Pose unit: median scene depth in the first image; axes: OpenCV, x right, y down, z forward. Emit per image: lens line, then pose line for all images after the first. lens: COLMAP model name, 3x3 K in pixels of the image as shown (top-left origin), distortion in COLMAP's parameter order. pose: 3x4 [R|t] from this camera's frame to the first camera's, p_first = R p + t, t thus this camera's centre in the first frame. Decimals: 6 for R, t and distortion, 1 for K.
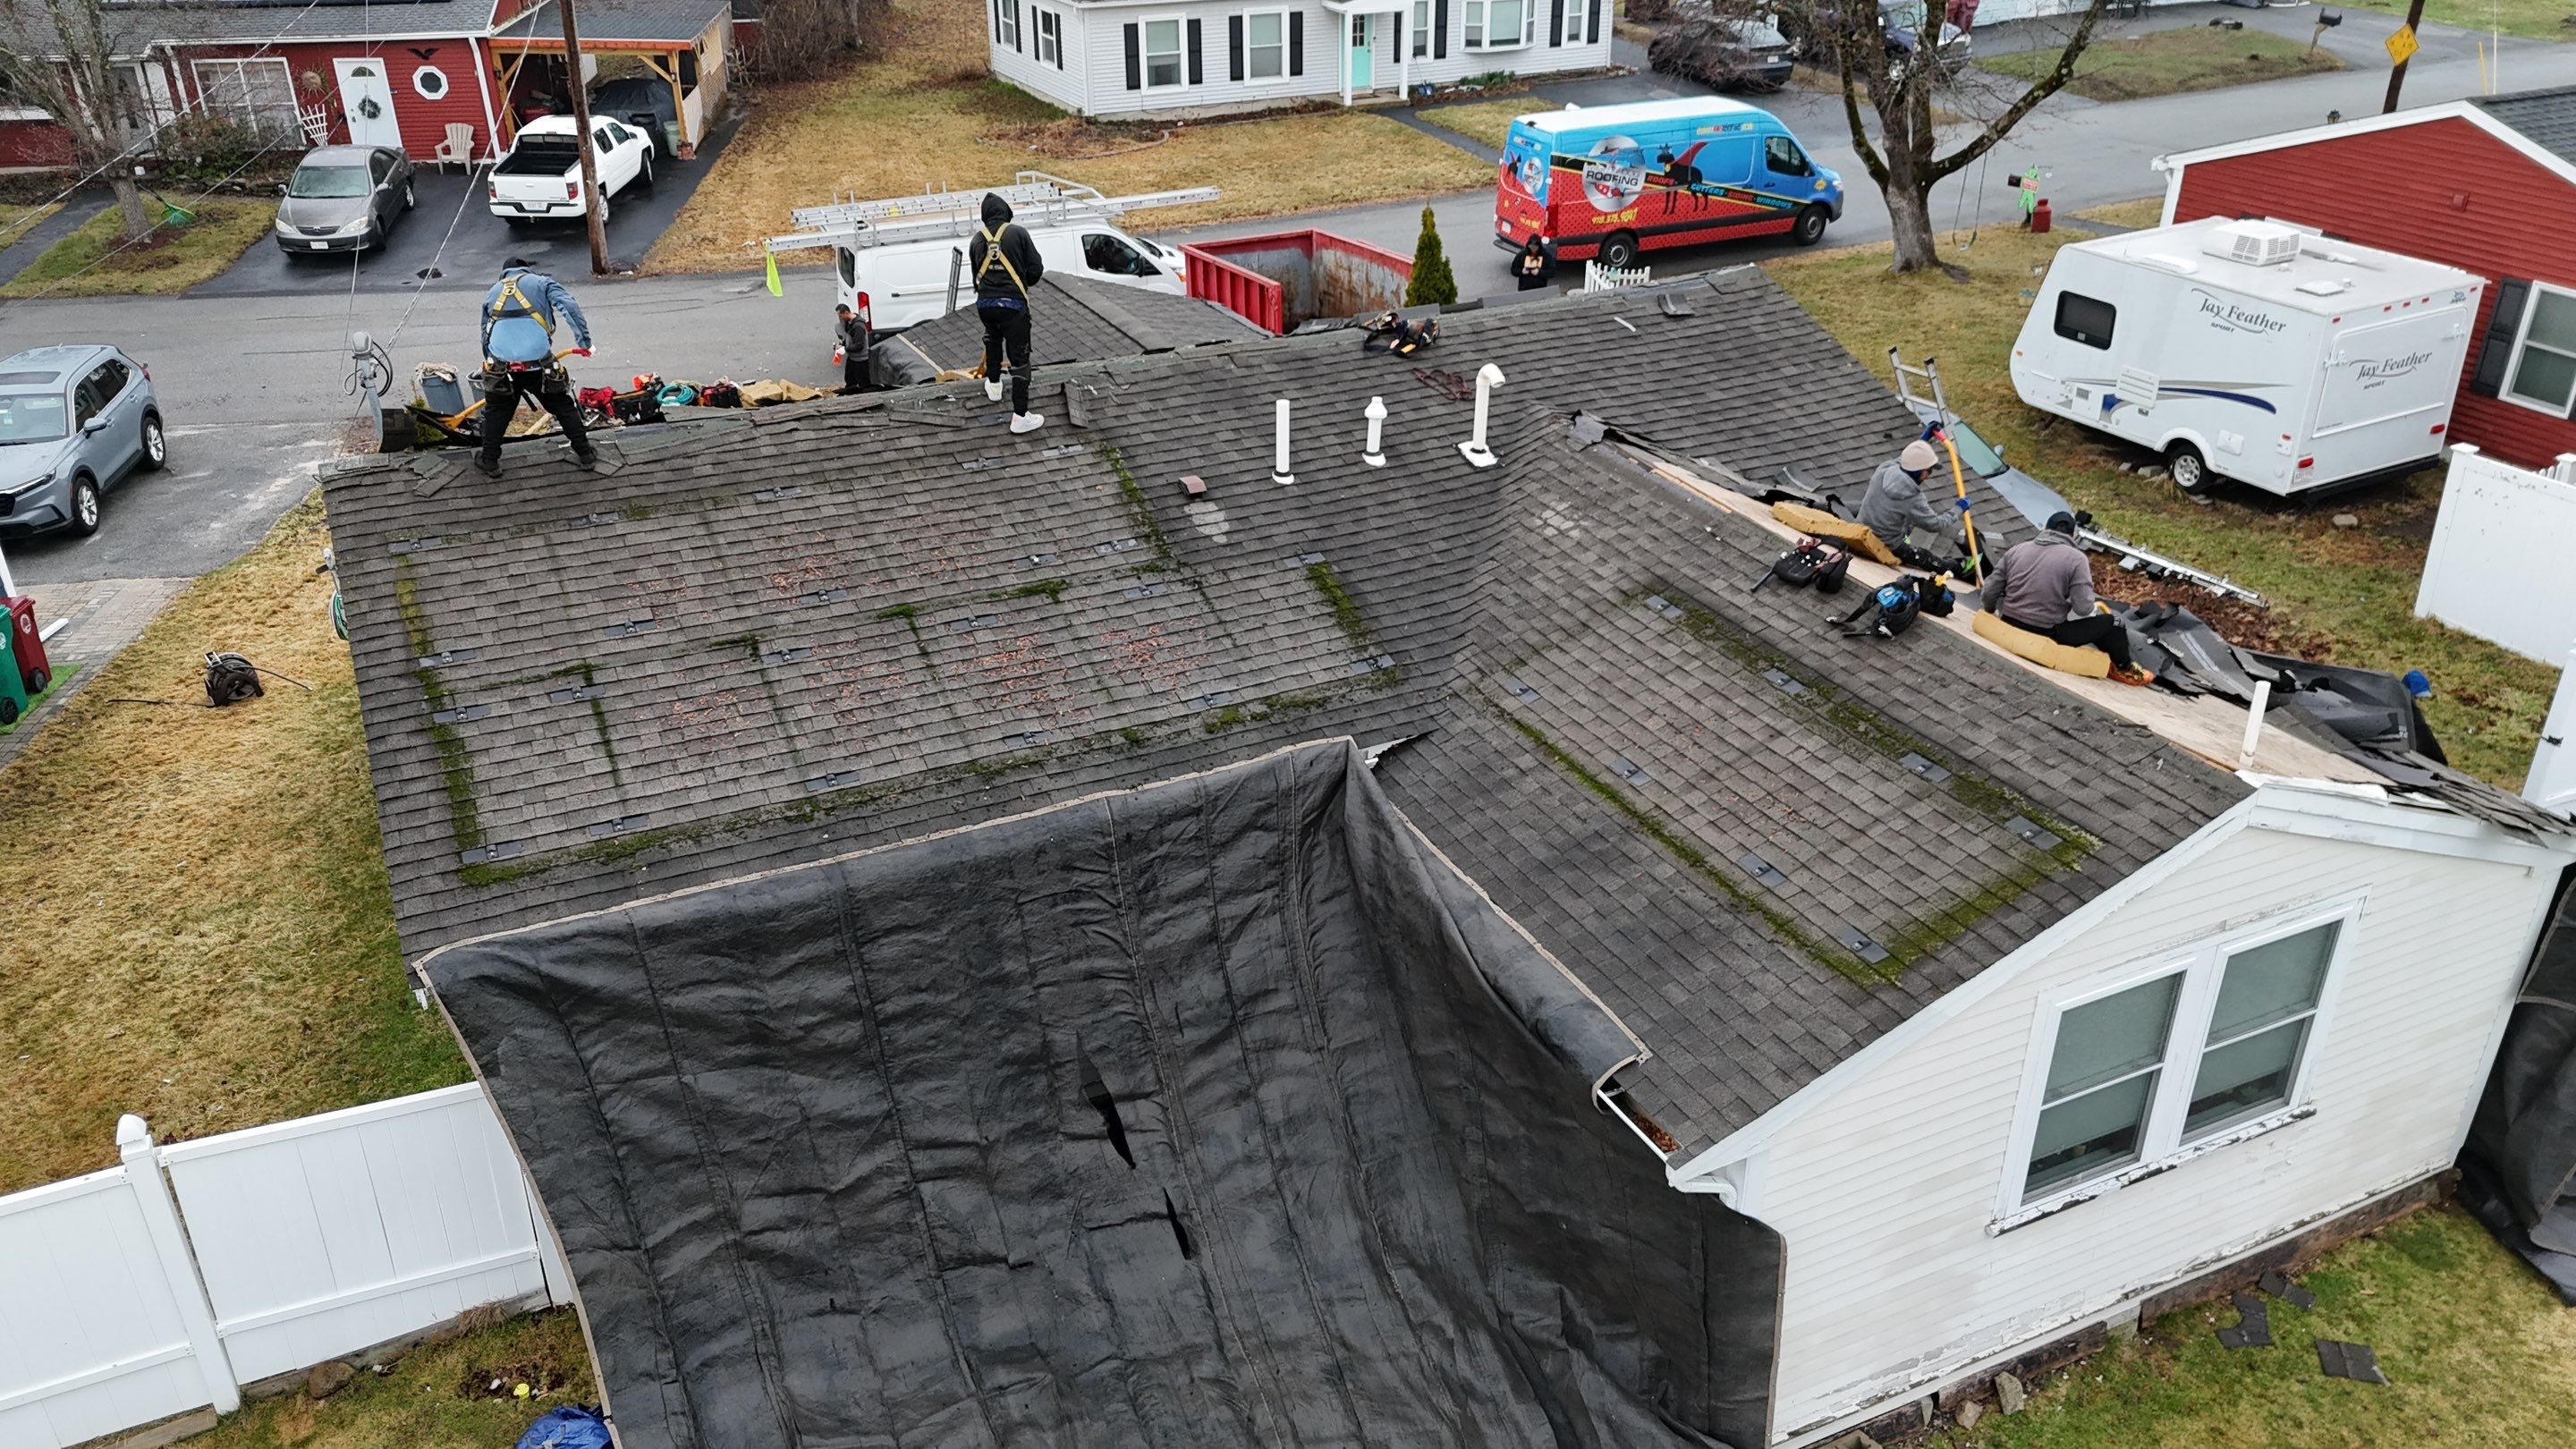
lens RADIAL K [[1886.3, 0, 1216.1], [0, 1886.3, 720.9], [0, 0, 1]] dist [0.059729, -0.097944]
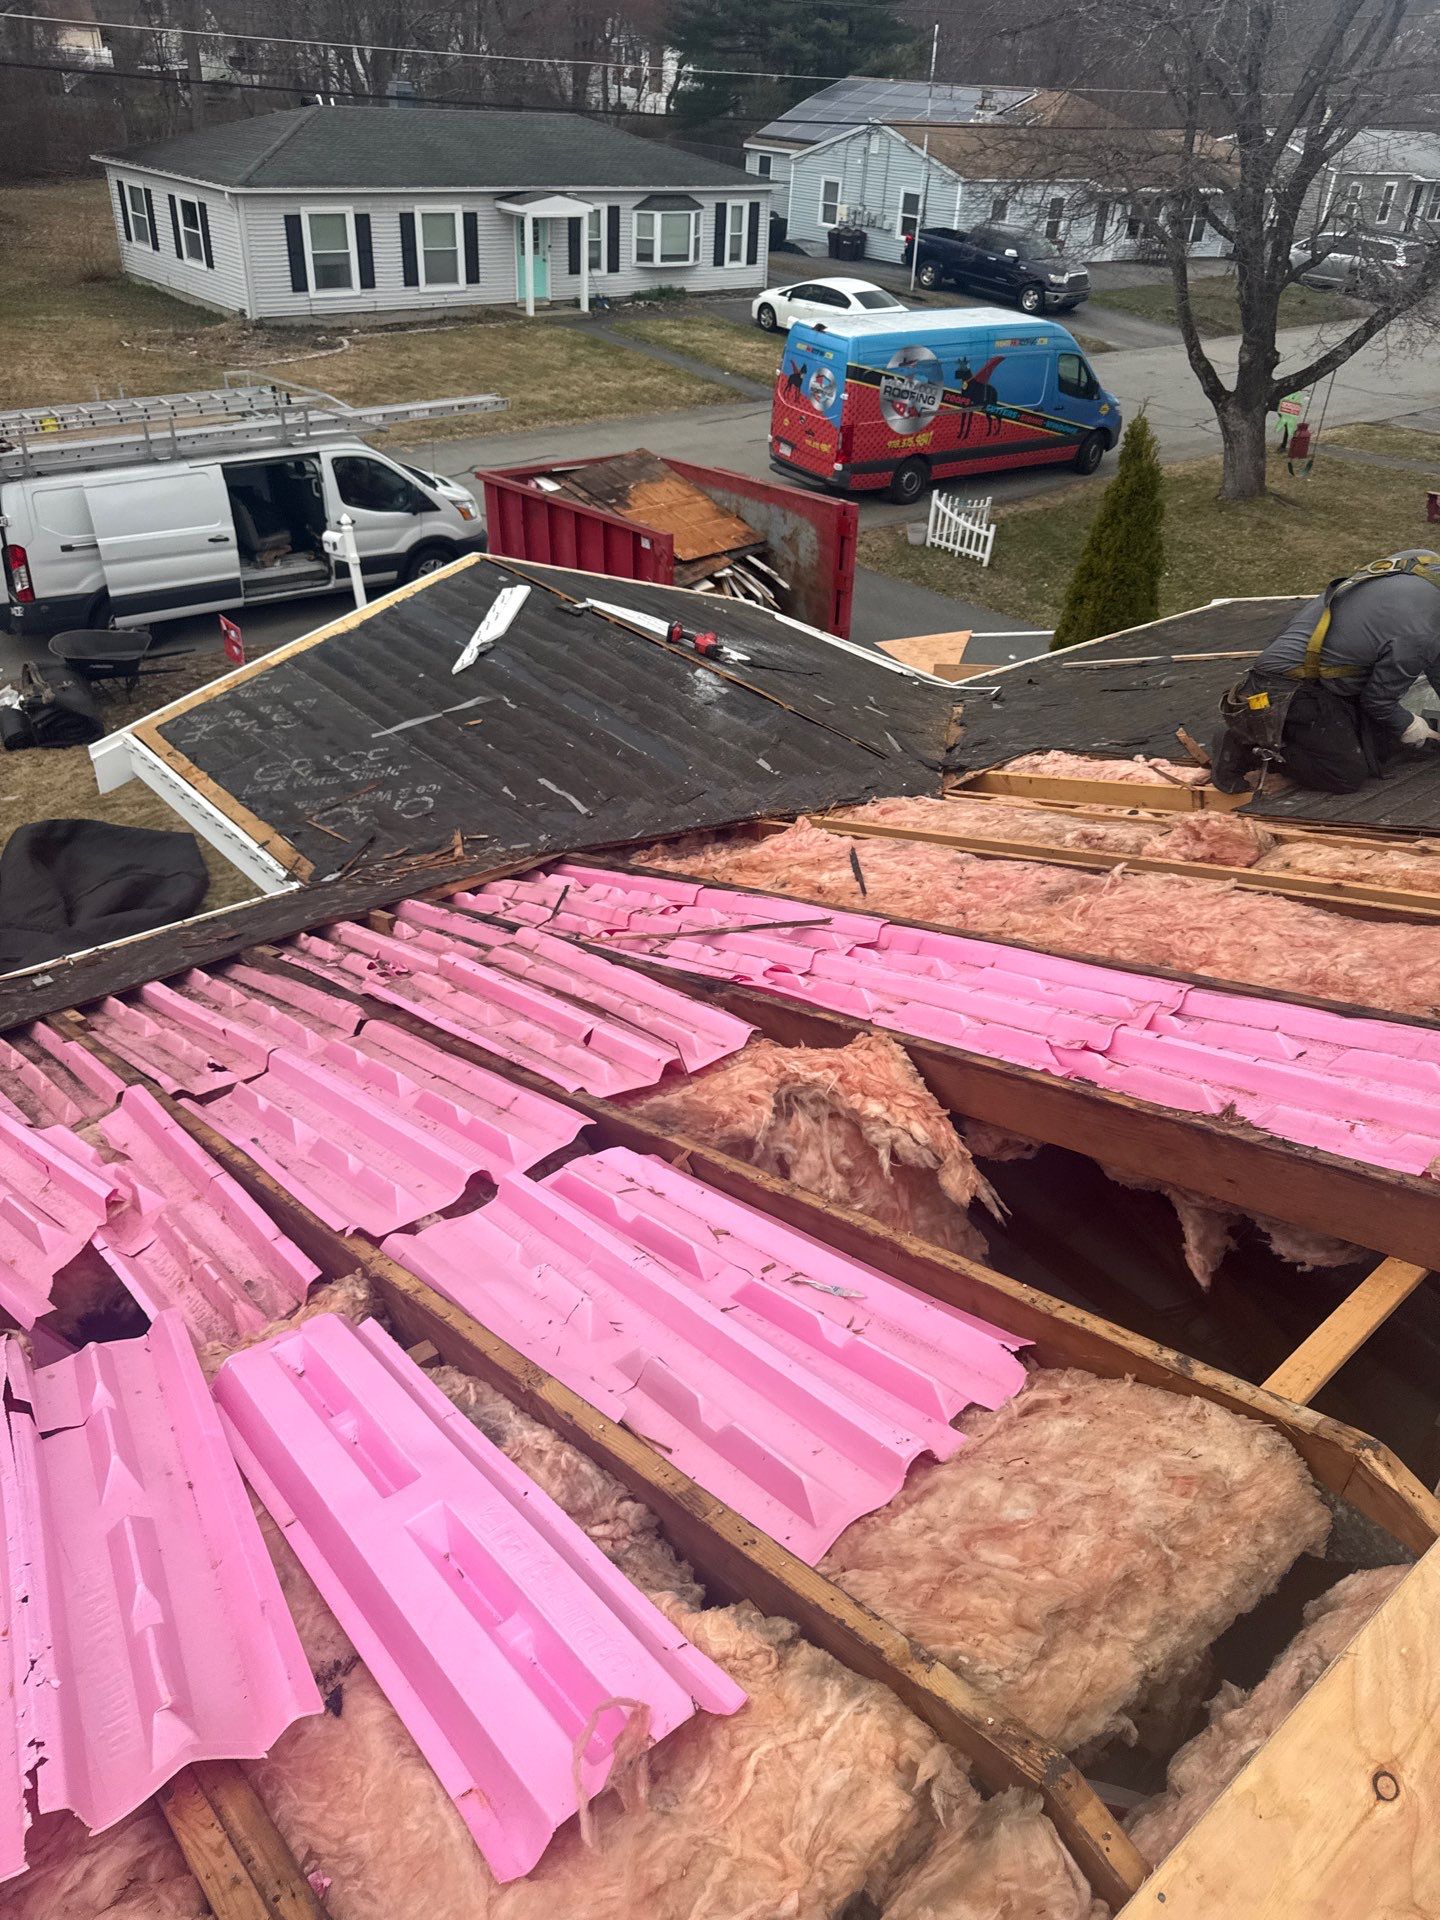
lens RADIAL K [[1359.1, 0, 730.6], [0, 1359.1, 950.4], [0, 0, 1]] dist [0.006513, -0.013900]
pose [[0.956924, -0.096609, 0.273794, -0.055376], [0.067811, 0.991303, 0.112781, -0.075193], [-0.282309, -0.089356, 0.955153, 0.280084]]
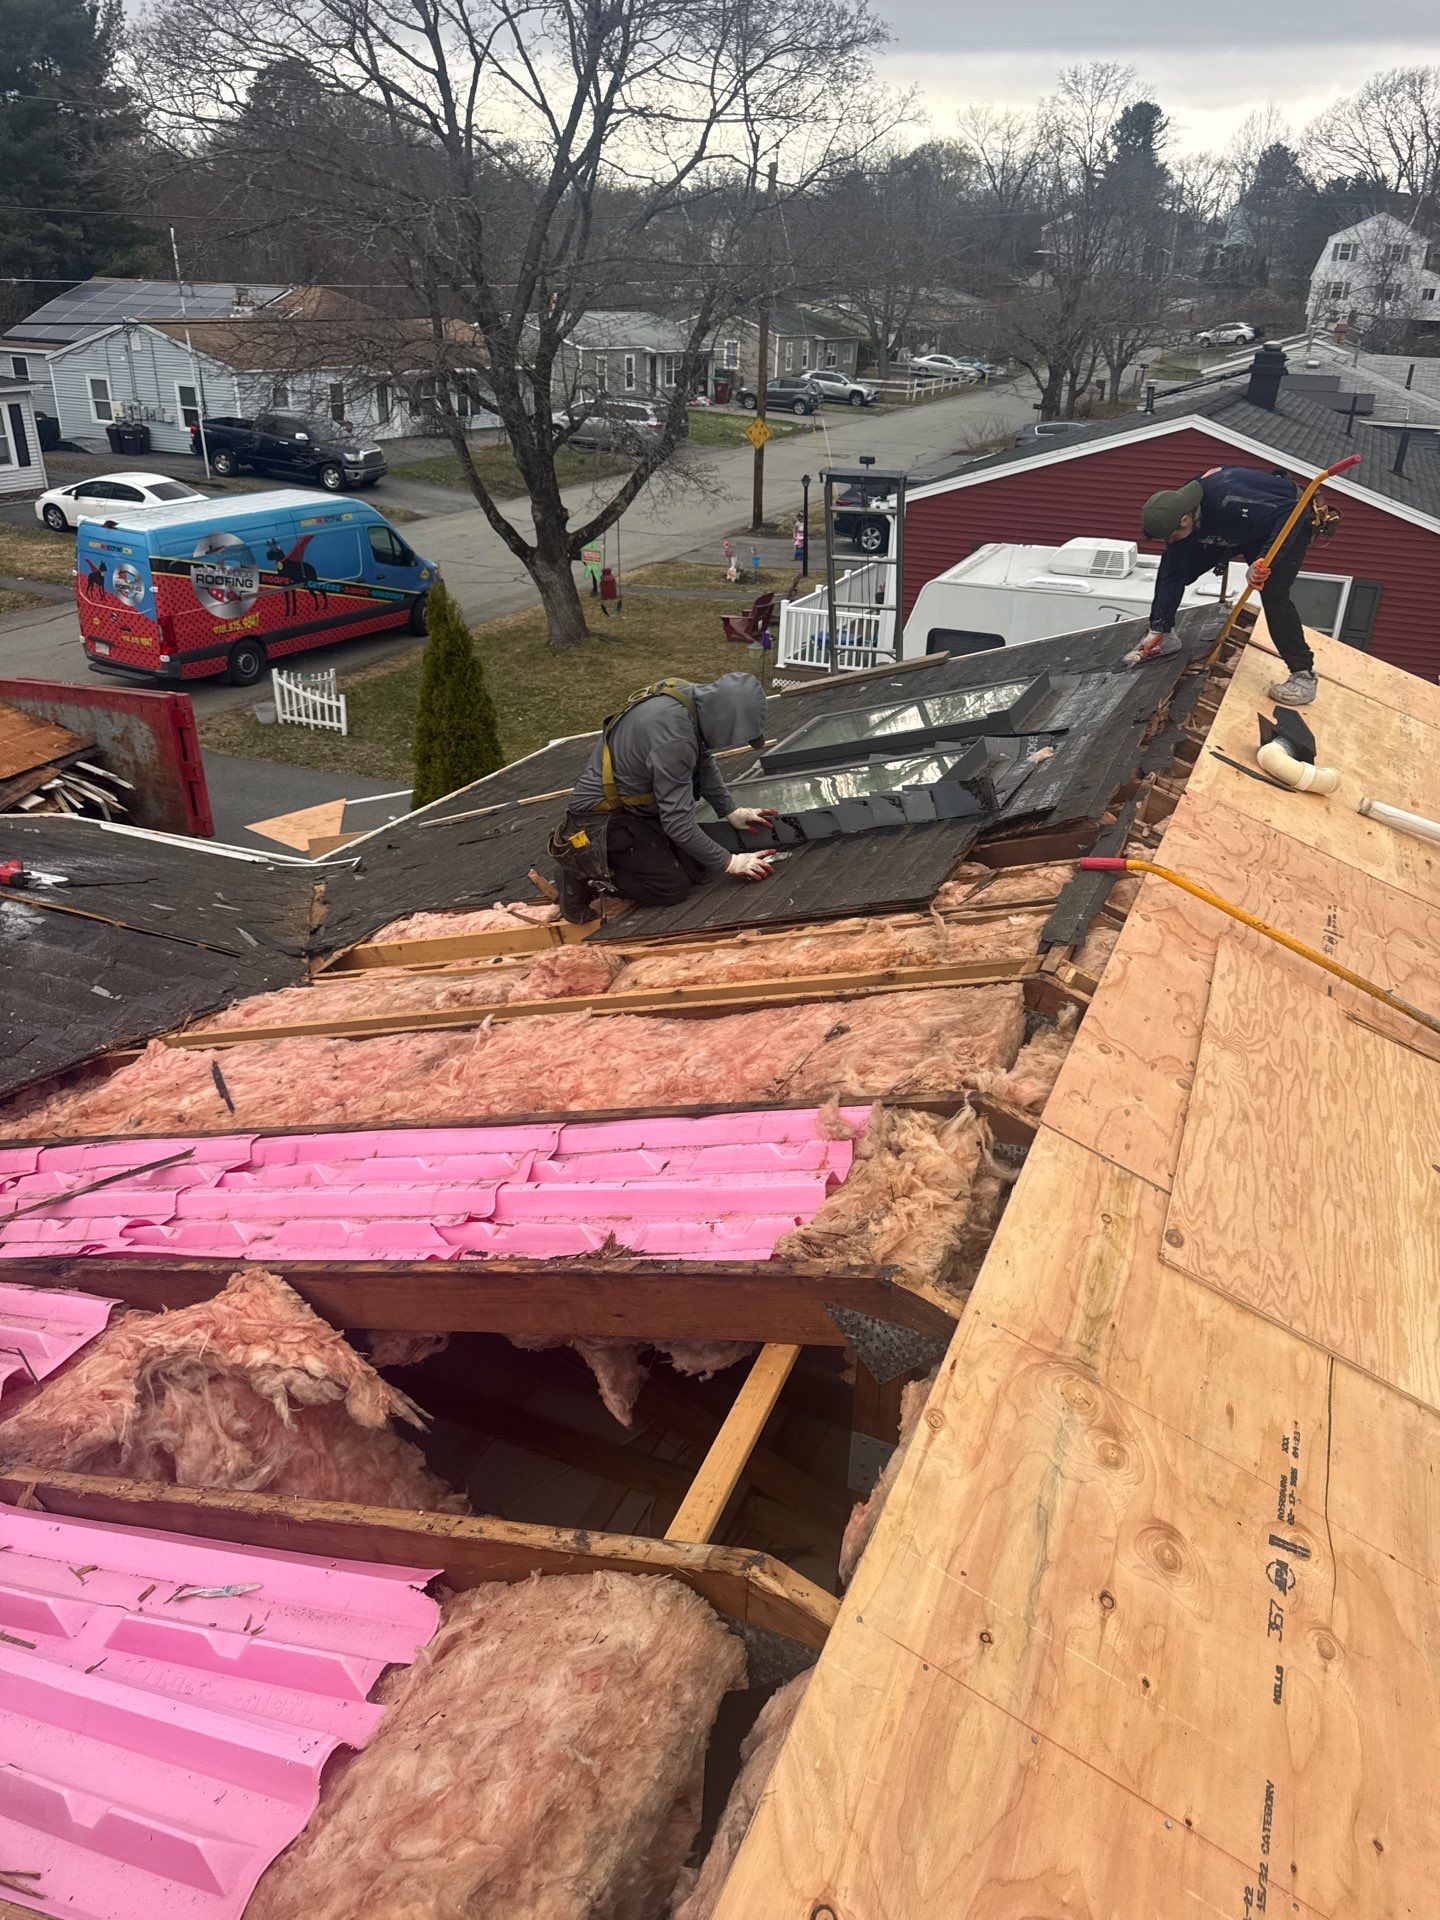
lens RADIAL K [[1359.1, 0, 730.6], [0, 1359.1, 950.4], [0, 0, 1]] dist [0.006513, -0.013900]
pose [[0.728441, -0.256827, 0.635149, -0.049969], [0.272111, 0.959275, 0.075810, -0.075632], [-0.628753, 0.117608, 0.768660, 0.279005]]
